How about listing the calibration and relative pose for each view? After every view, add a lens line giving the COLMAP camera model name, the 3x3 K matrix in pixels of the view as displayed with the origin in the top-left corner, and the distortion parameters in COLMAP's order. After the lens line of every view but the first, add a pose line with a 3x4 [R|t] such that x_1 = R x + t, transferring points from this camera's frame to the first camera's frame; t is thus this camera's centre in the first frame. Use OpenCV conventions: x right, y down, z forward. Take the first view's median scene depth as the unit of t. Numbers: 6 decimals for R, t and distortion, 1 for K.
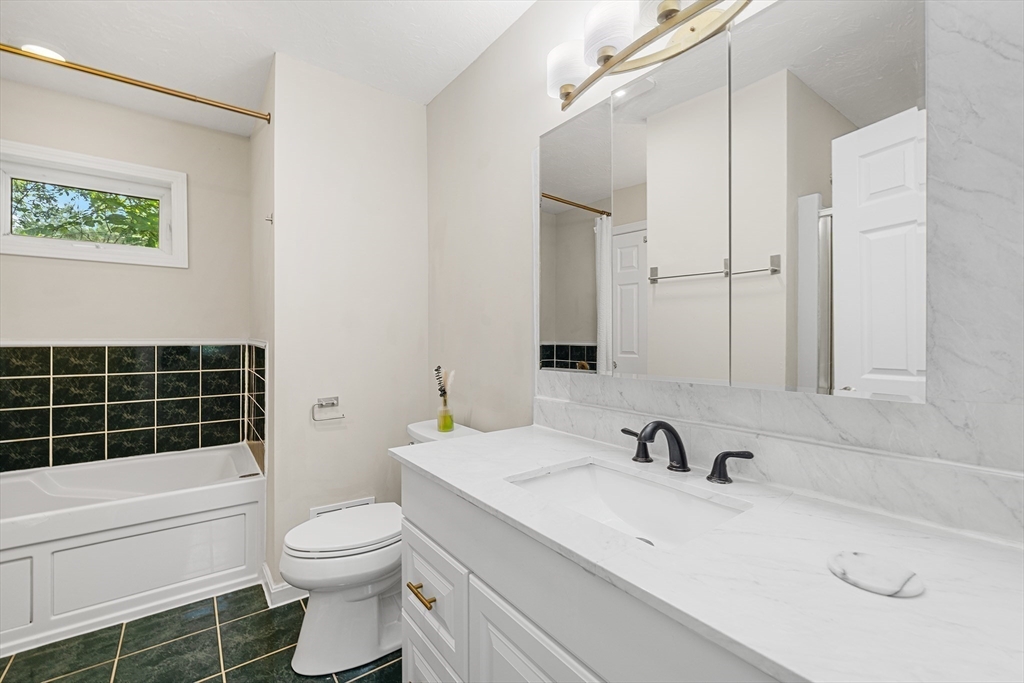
lens RADIAL K [[425.4, 0, 507.8], [0, 425.4, 342.3], [0, 0, 1]] dist [0.000193, -0.000120]
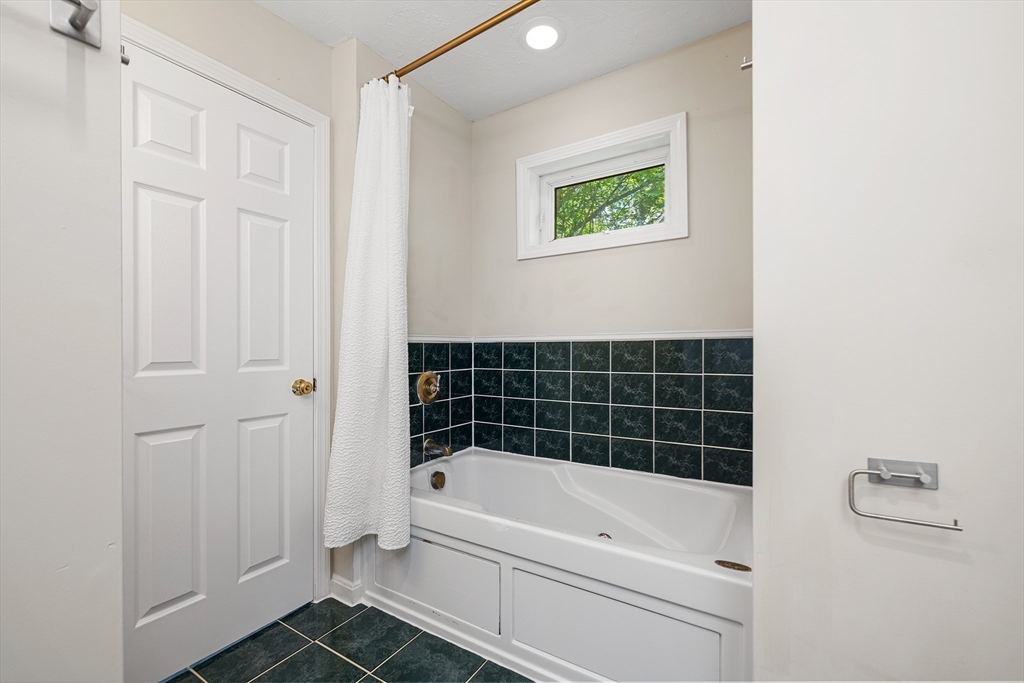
lens RADIAL K [[425.4, 0, 508.5], [0, 425.4, 350.0], [0, 0, 1]] dist [0.000193, -0.000120]
pose [[0.336708, -0.003129, -0.941604, -0.167891], [0.003177, 0.999993, -0.002187, 0.029347], [0.941604, -0.002255, 0.336715, 0.494307]]
